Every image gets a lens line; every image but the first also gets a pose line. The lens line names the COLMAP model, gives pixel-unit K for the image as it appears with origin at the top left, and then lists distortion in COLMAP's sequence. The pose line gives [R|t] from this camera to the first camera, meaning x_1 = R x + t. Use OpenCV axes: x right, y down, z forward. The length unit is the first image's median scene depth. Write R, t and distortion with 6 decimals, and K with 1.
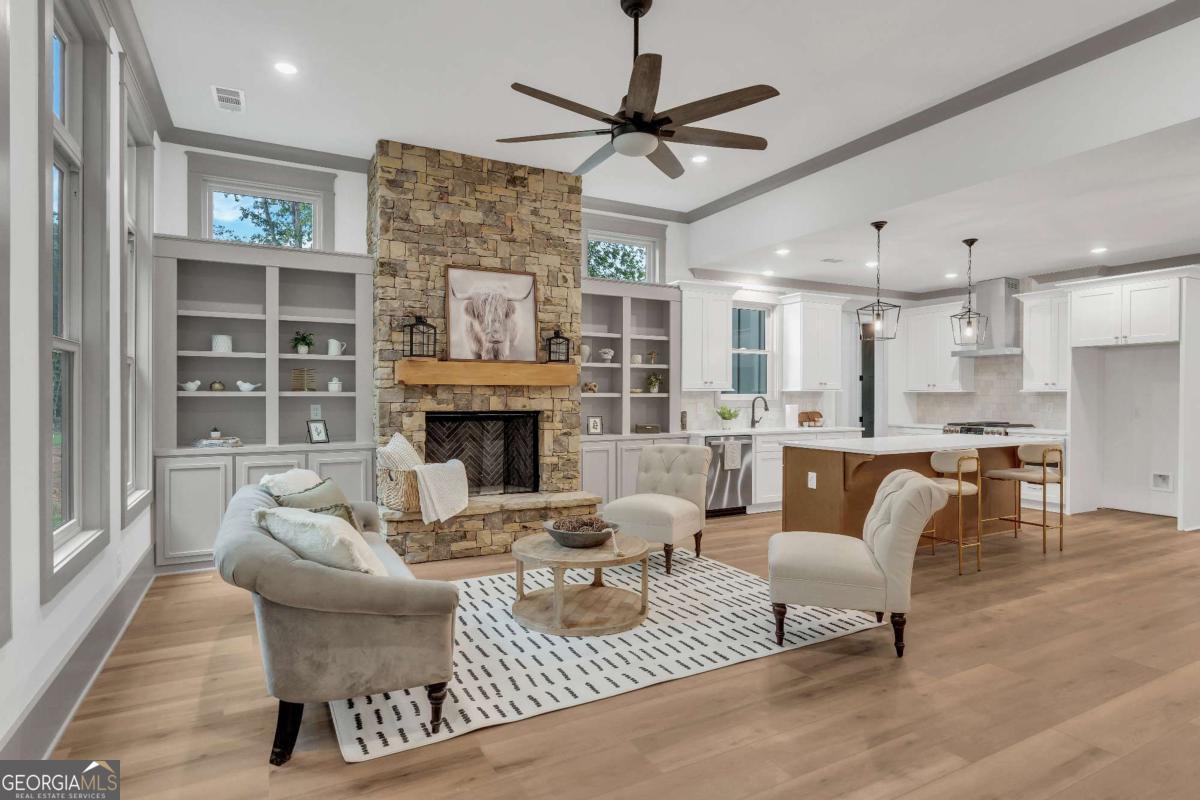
lens RADIAL K [[618.4, 0, 589.4], [0, 618.4, 404.0], [0, 0, 1]] dist [-0.000063, 0.000366]
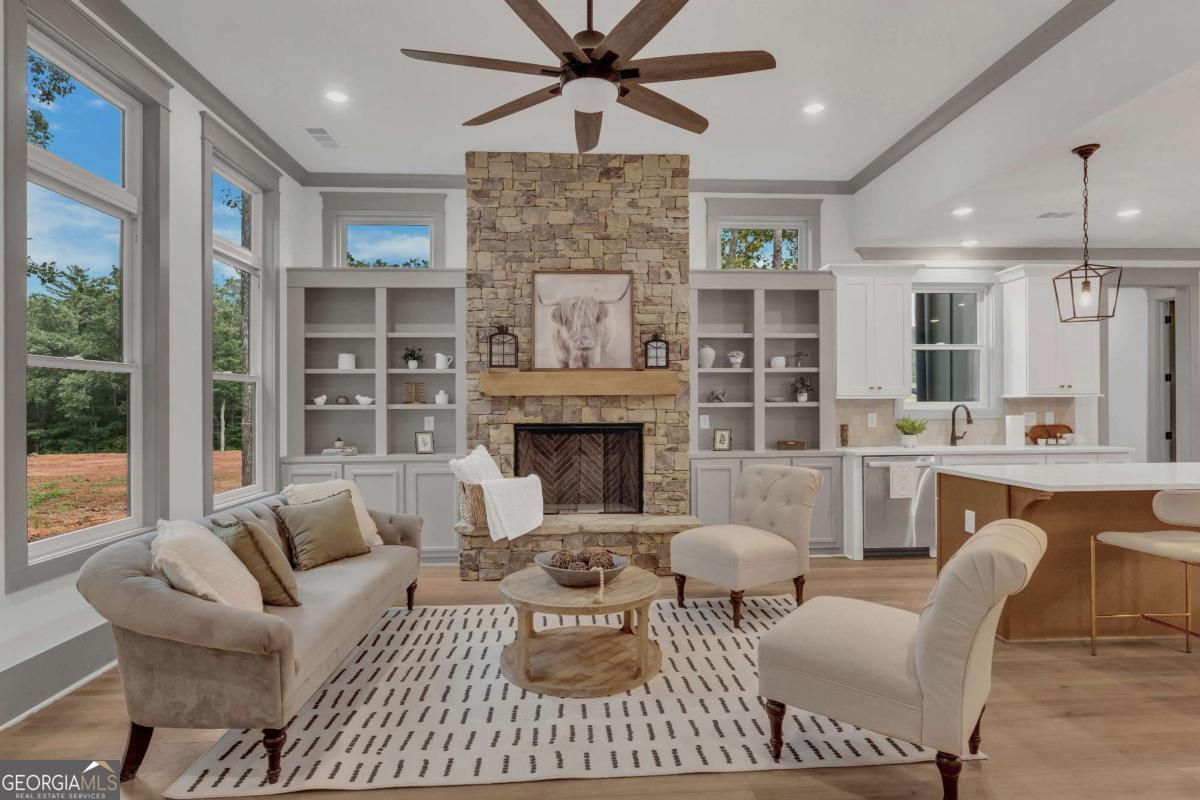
lens RADIAL K [[619.1, 0, 605.0], [0, 619.1, 409.0], [0, 0, 1]] dist [-0.002352, -0.000231]
pose [[0.915162, -0.006239, -0.403038, 0.257853], [0.002637, 0.999951, -0.009490, -0.001271], [0.403078, 0.007622, 0.915134, 0.169321]]
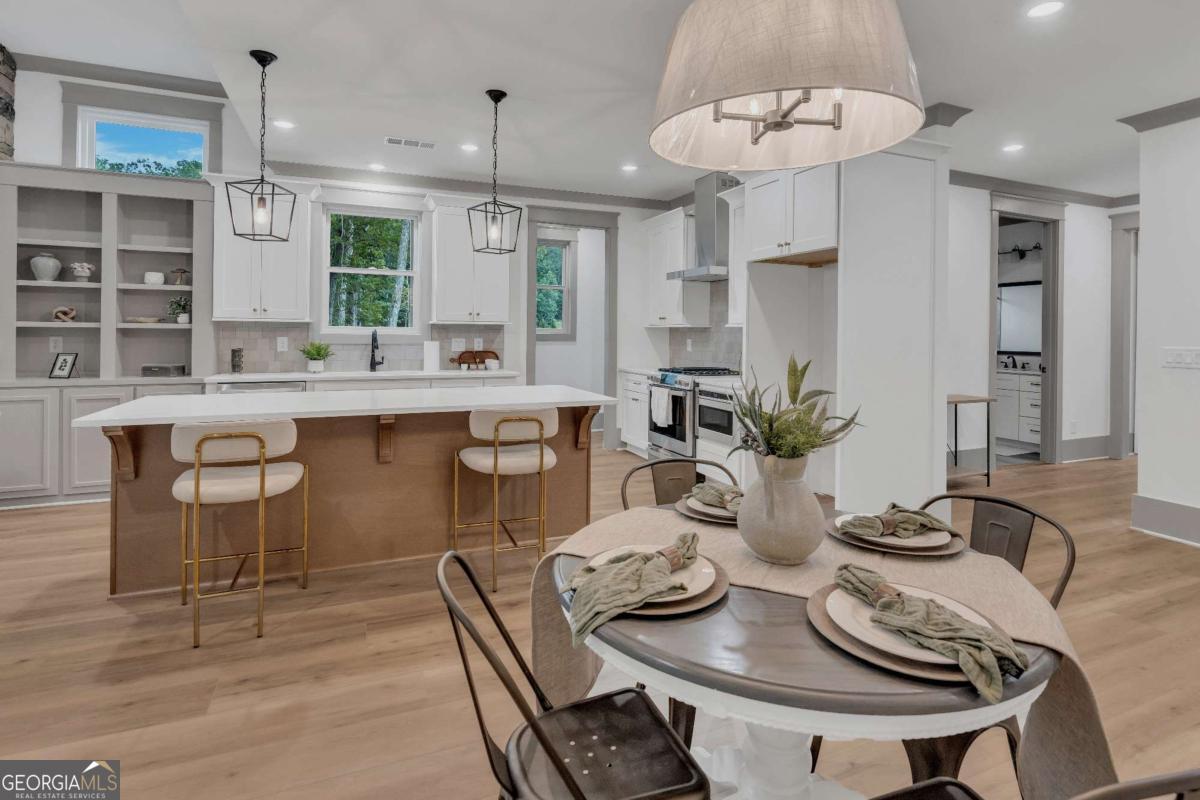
lens RADIAL K [[580.8, 0, 597.5], [0, 580.8, 335.1], [0, 0, 1]] dist [-0.000947, -0.000020]
pose [[0.996095, 0.009956, -0.087724, 0.874388], [-0.010691, 0.999912, -0.007908, -0.004399], [0.087637, 0.008814, 0.996113, 0.444732]]
